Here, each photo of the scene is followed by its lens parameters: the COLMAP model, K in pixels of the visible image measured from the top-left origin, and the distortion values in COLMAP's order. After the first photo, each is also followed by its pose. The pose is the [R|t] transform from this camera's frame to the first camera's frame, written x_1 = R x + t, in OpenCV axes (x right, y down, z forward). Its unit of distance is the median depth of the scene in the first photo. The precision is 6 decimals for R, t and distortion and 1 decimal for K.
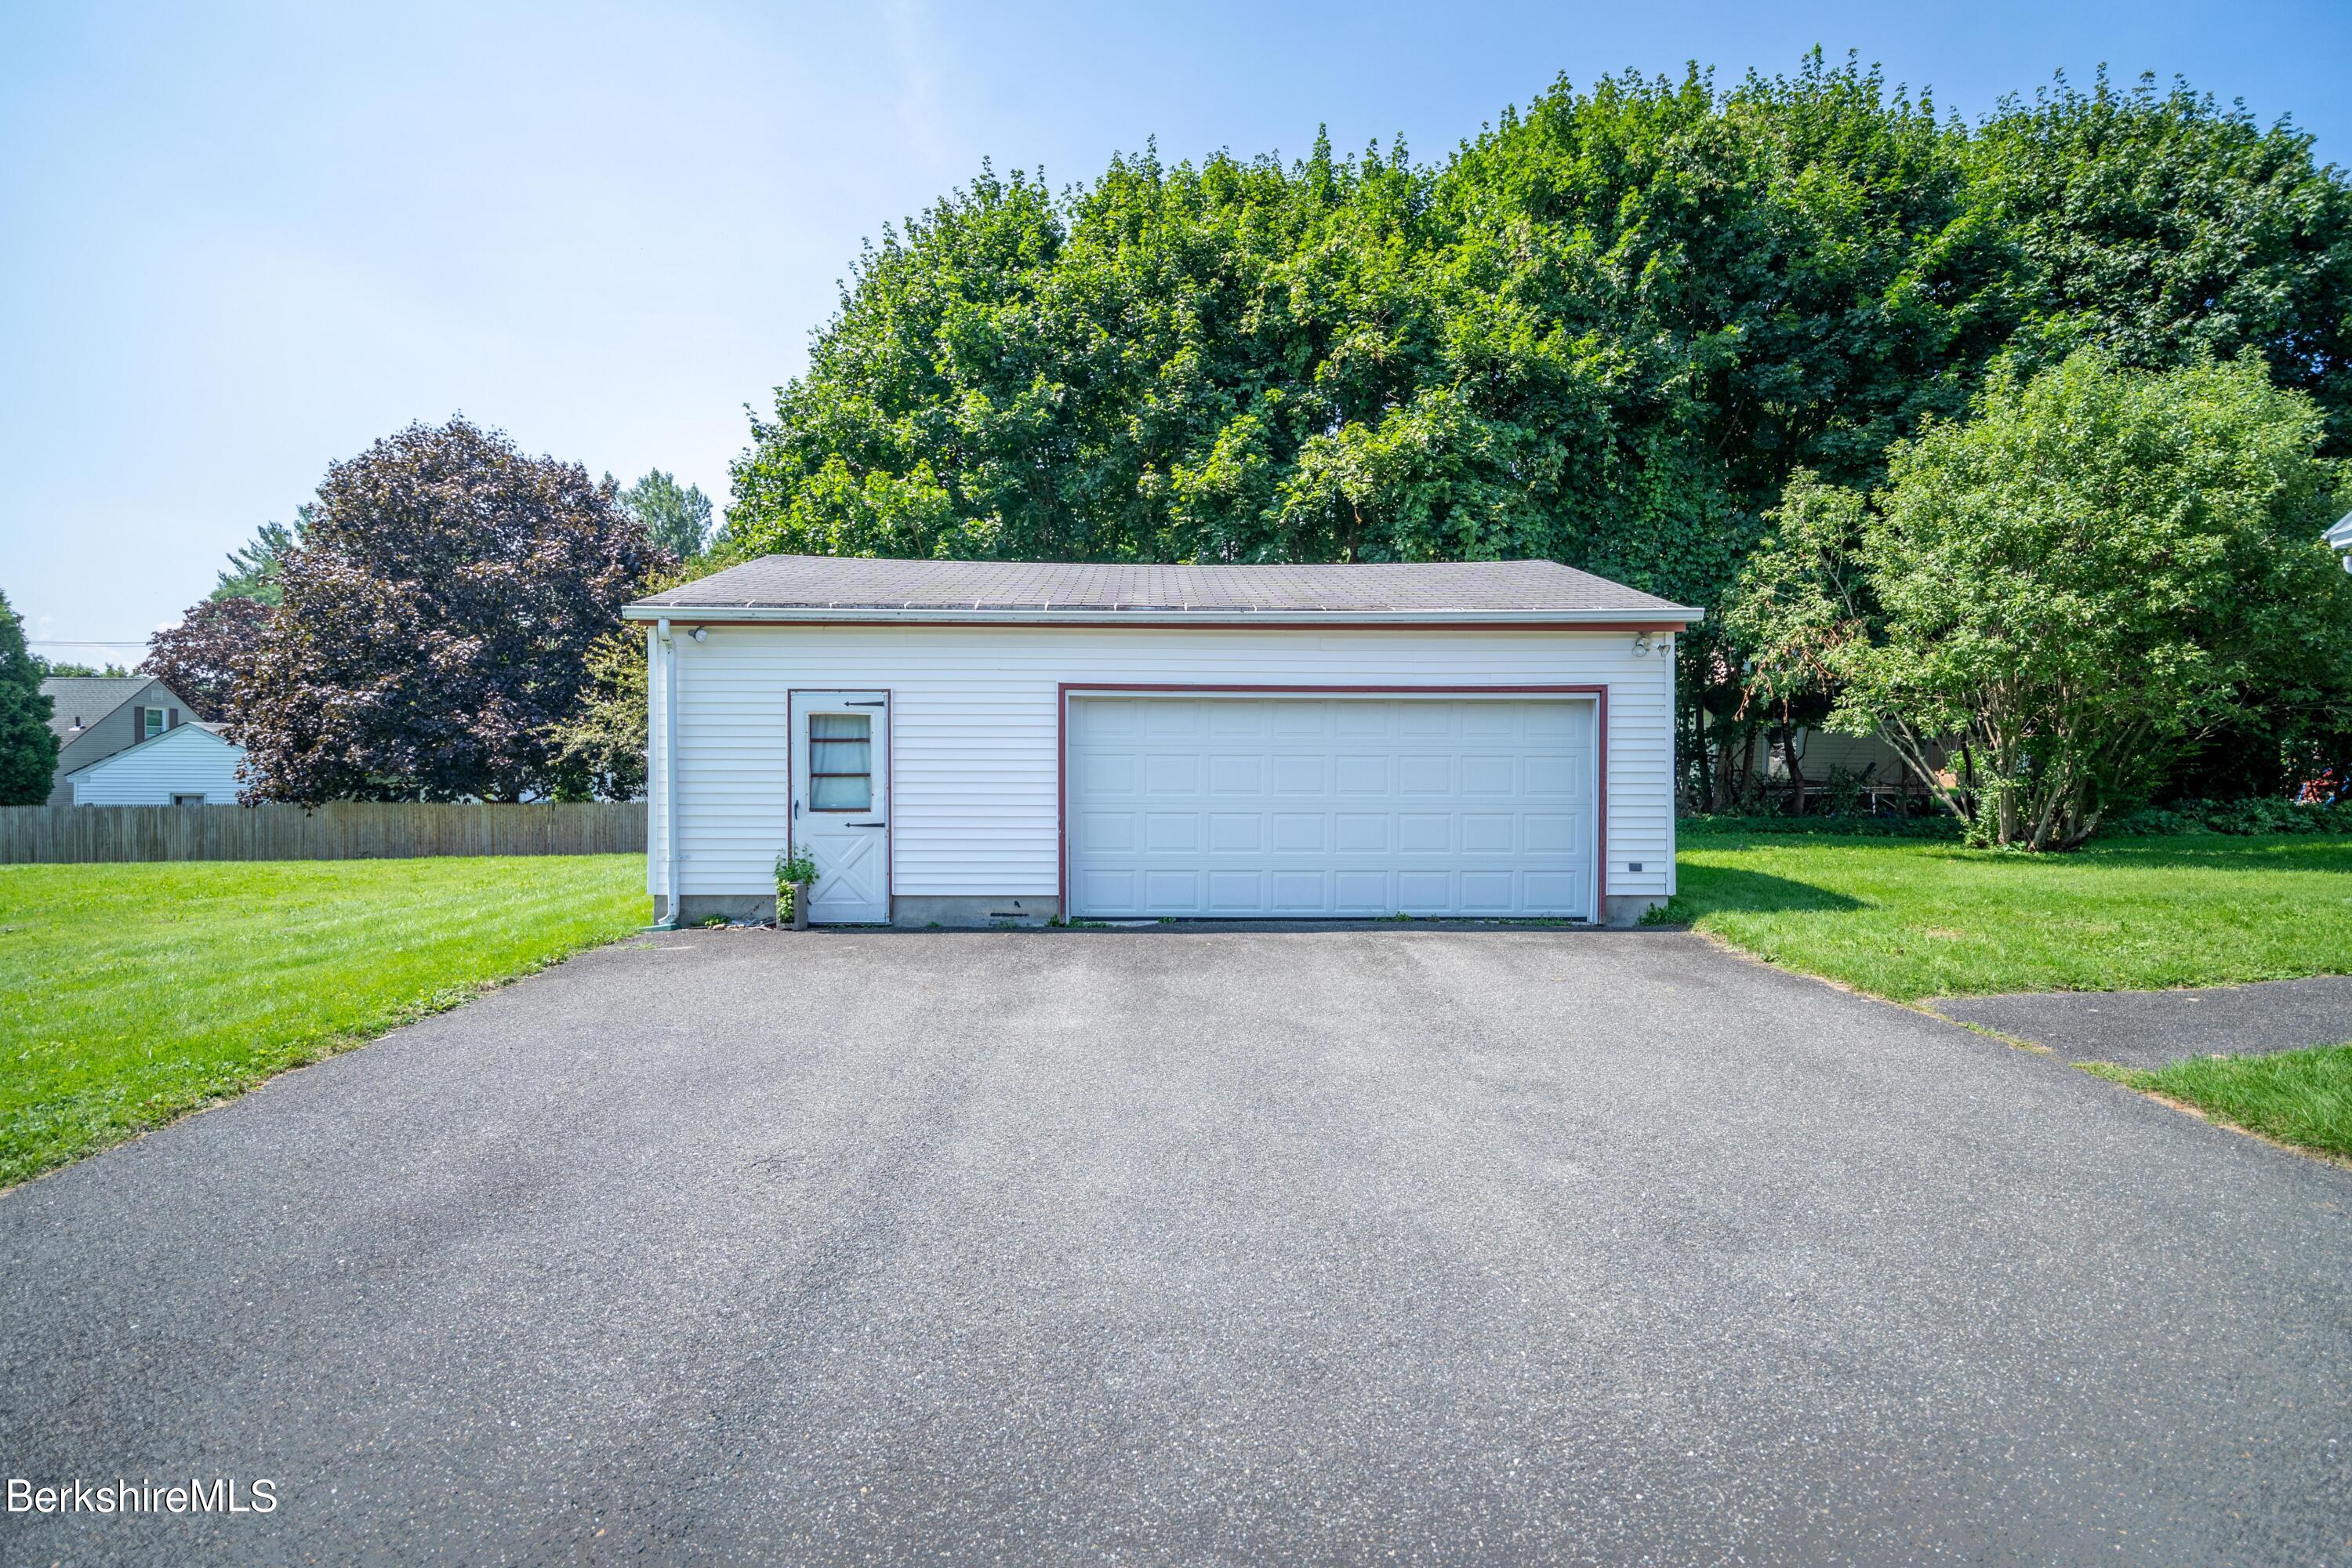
lens RADIAL K [[1075.3, 0, 1176.0], [0, 1075.3, 784.0], [0, 0, 1]] dist [-0.000442, -0.000755]
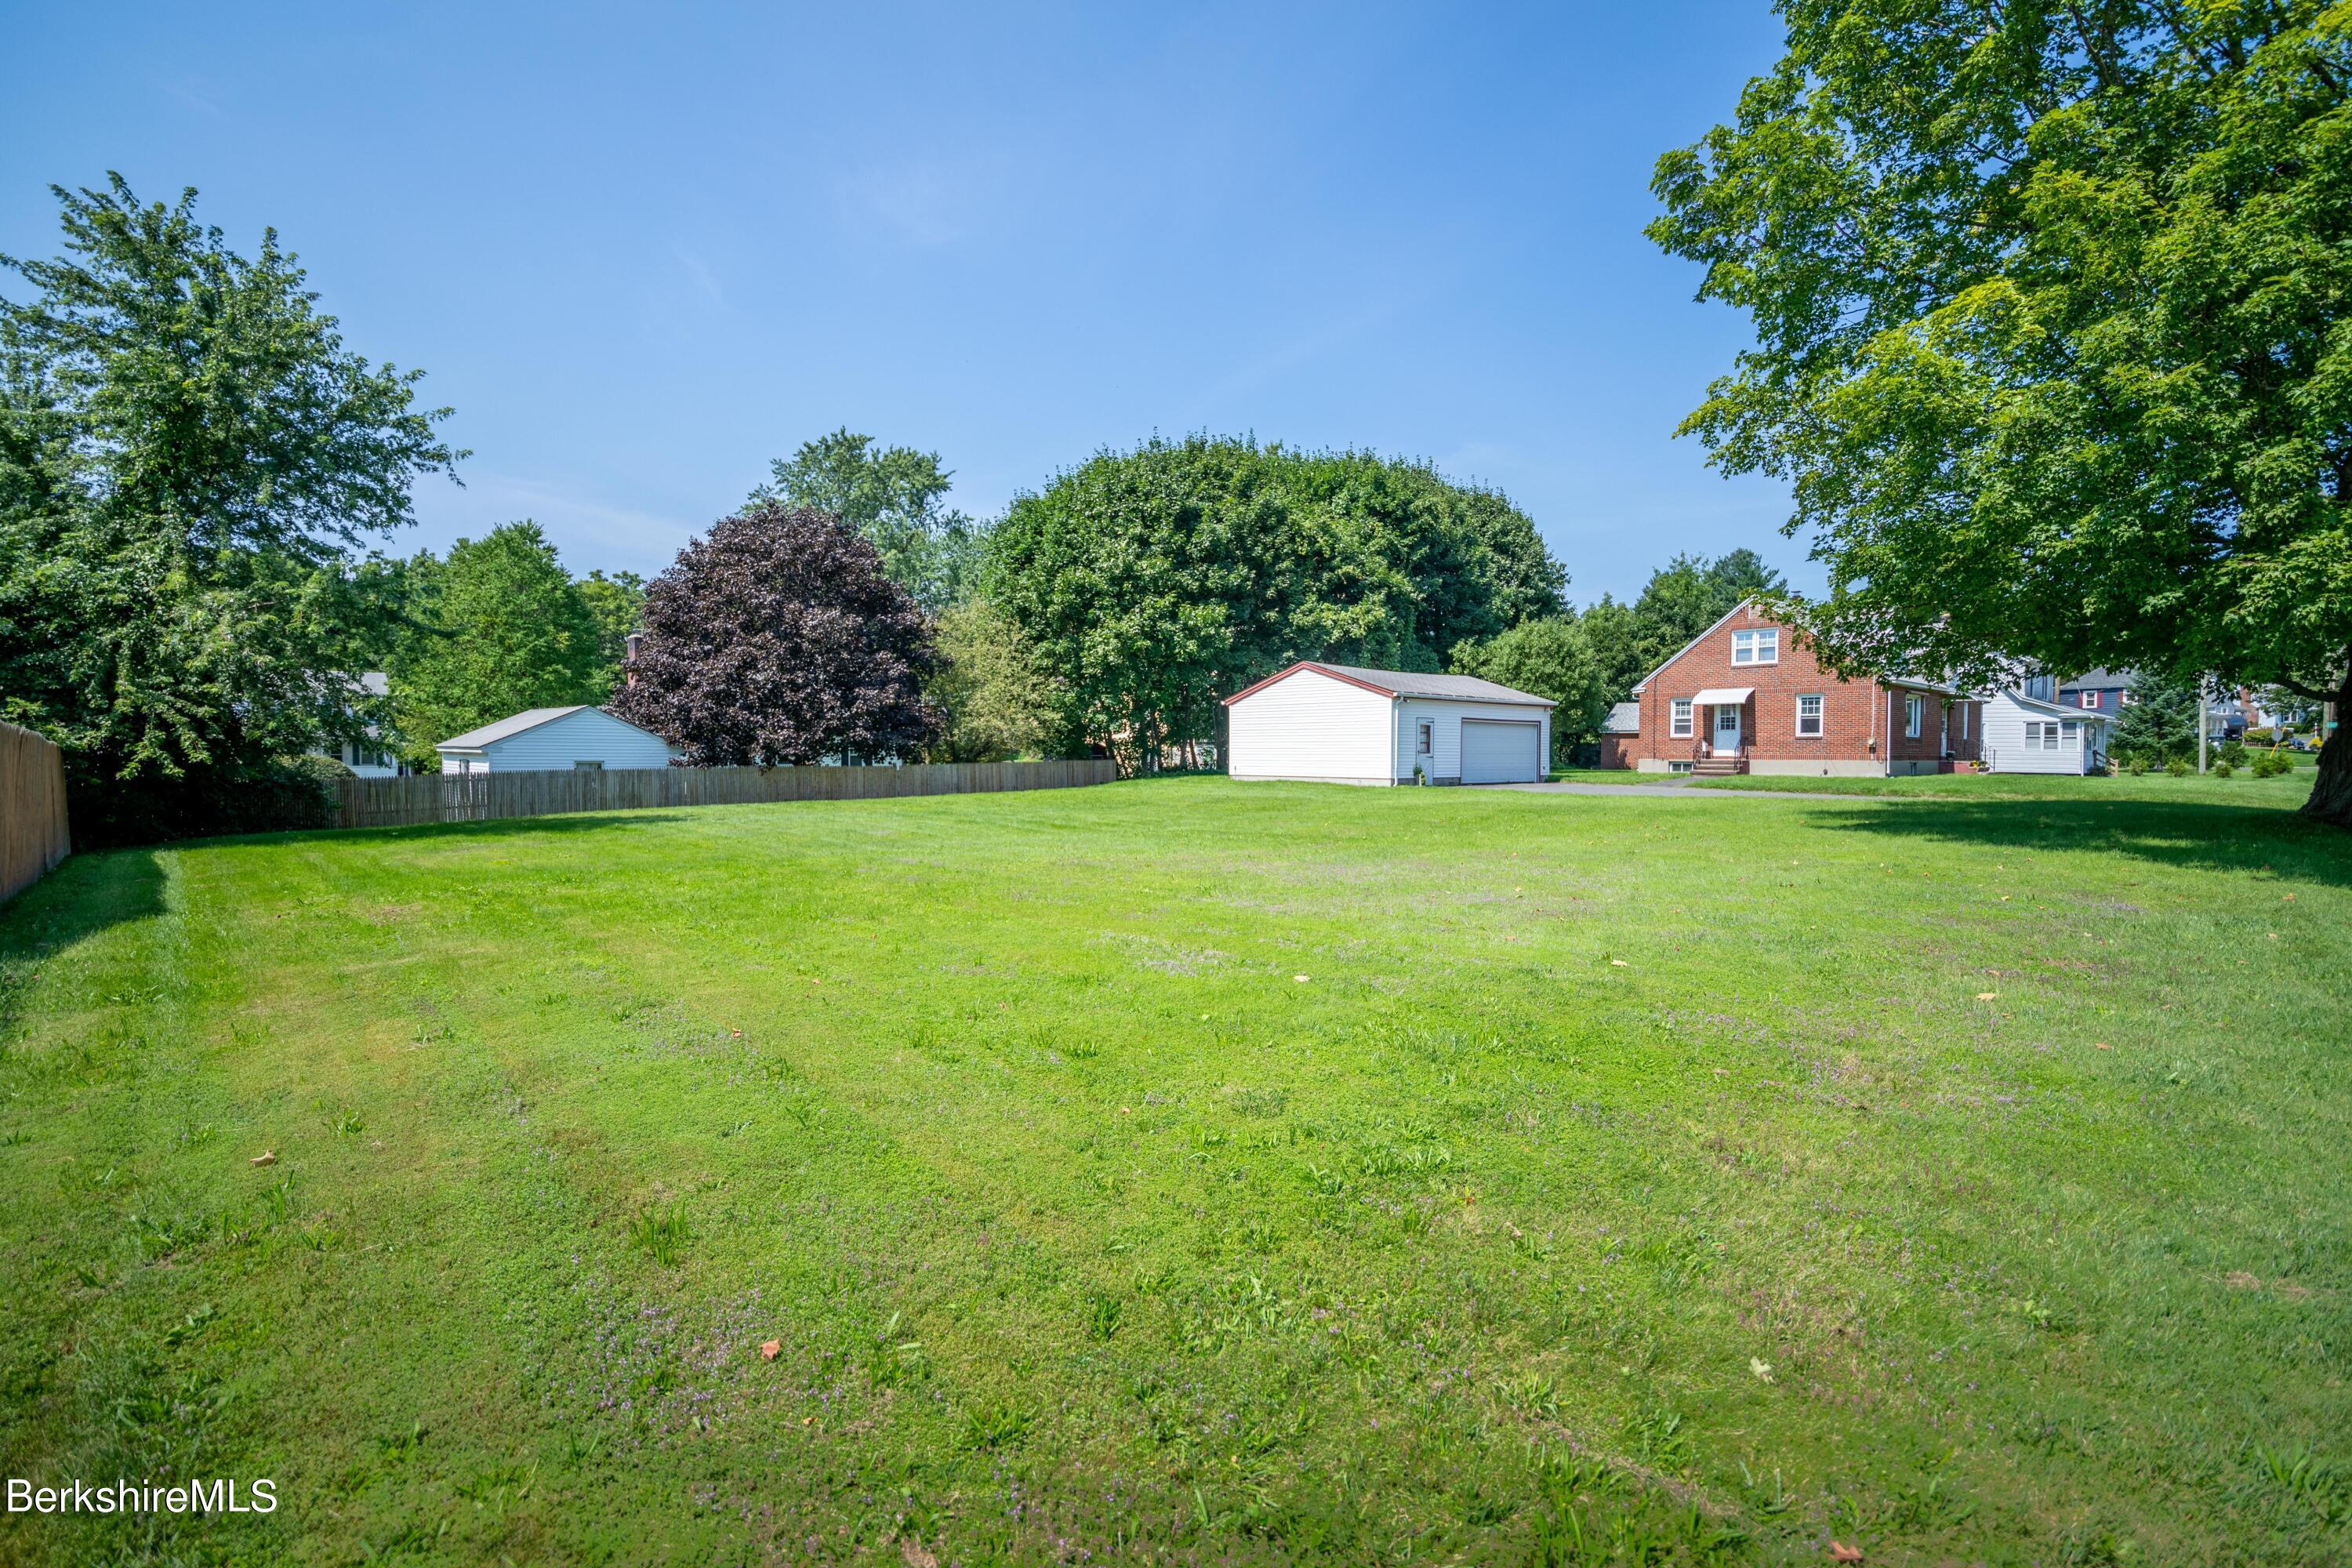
lens RADIAL K [[1075.3, 0, 1176.0], [0, 1075.3, 784.0], [0, 0, 1]] dist [-0.000442, -0.000755]
pose [[0.765253, -0.018514, 0.643464, -1.696316], [0.010879, 0.999816, 0.015829, 0.033469], [-0.643638, -0.005113, 0.765313, -0.621302]]
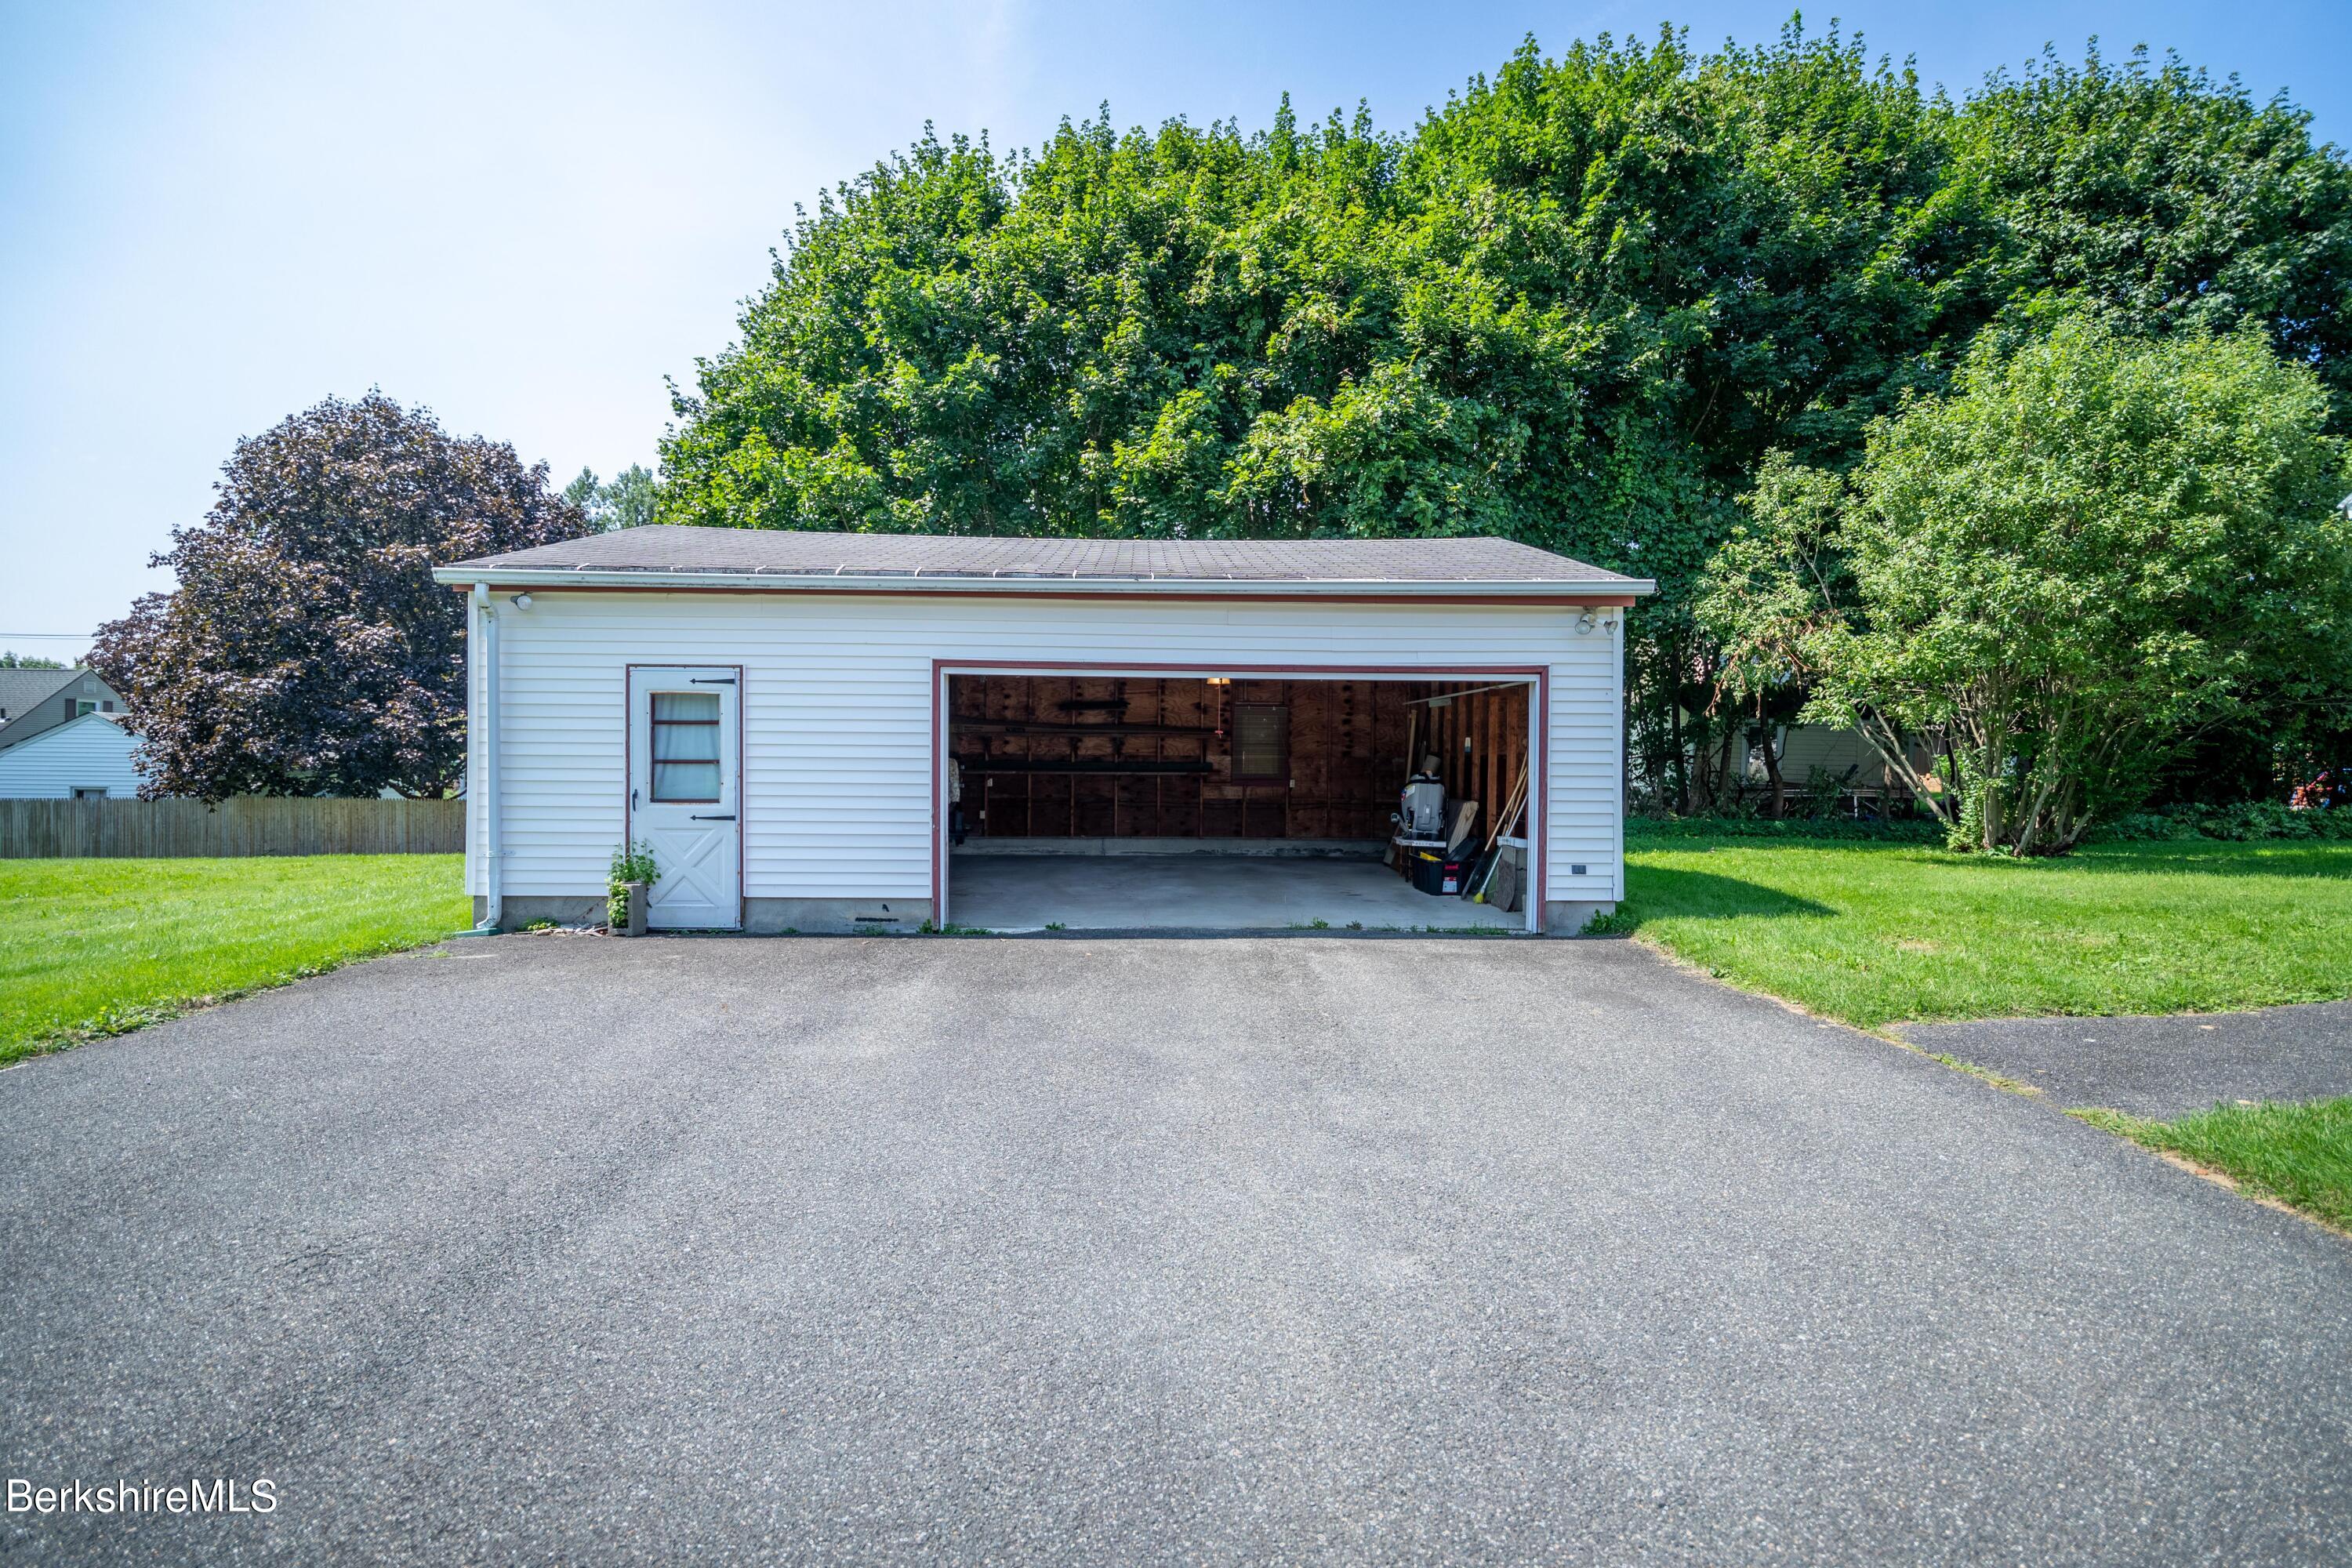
lens RADIAL K [[1075.8, 0, 1179.0], [0, 1075.8, 783.9], [0, 0, 1]] dist [-0.001392, 0.000099]
pose [[0.999938, 0.005321, 0.009813, 0.045675], [-0.005289, 0.999980, -0.003322, 0.005853], [-0.009830, 0.003270, 0.999946, 0.057223]]
